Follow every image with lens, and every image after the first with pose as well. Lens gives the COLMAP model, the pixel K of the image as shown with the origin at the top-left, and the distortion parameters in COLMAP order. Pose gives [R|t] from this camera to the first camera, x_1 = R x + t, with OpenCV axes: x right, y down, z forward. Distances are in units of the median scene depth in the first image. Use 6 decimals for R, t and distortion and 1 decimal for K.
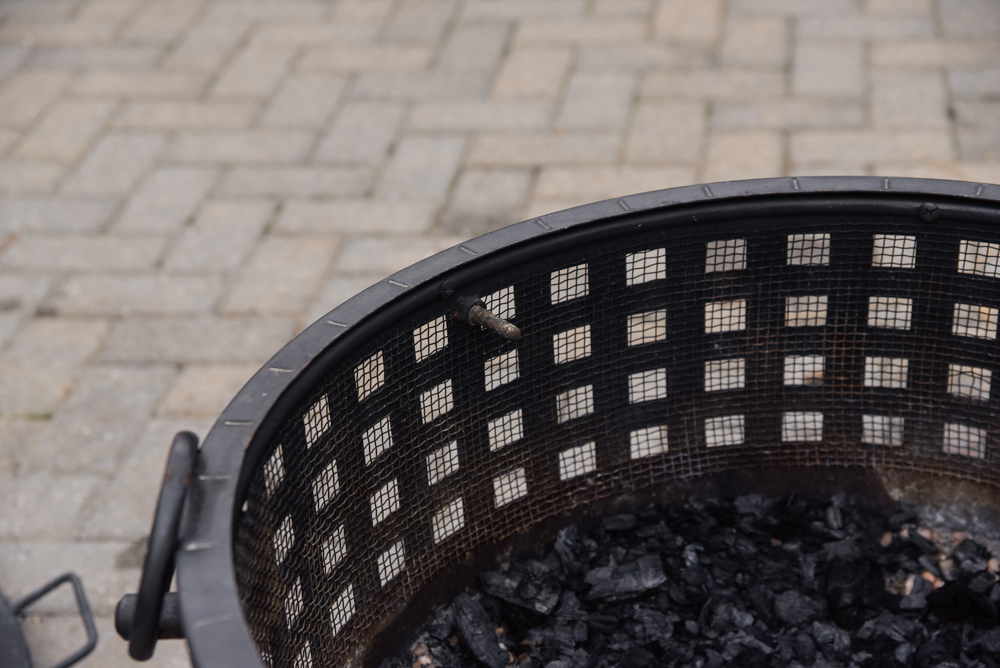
lens RADIAL K [[1760.3, 0, 503.2], [0, 1760.3, 334.4], [0, 0, 1]] dist [0.180561, 0.000000]
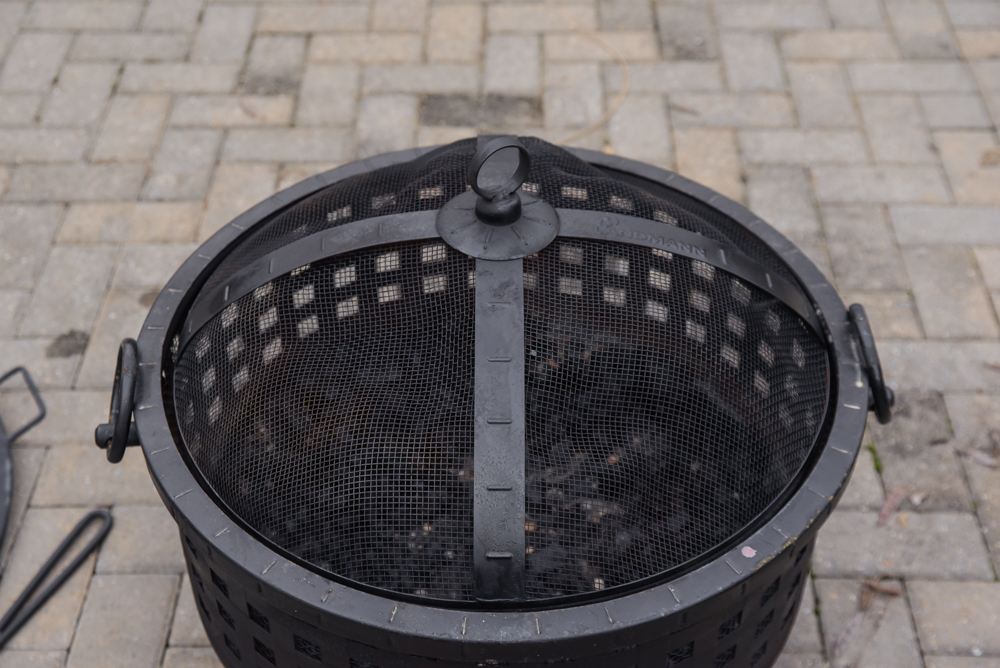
lens RADIAL K [[1455.5, 0, 496.0], [0, 1455.5, 330.4], [0, 0, 1]] dist [0.140558, 0.000000]
pose [[0.989387, -0.047115, 0.137451, -0.009908], [0.019048, 0.979862, 0.198765, -0.177351], [-0.144048, -0.194037, 0.970361, -0.368447]]
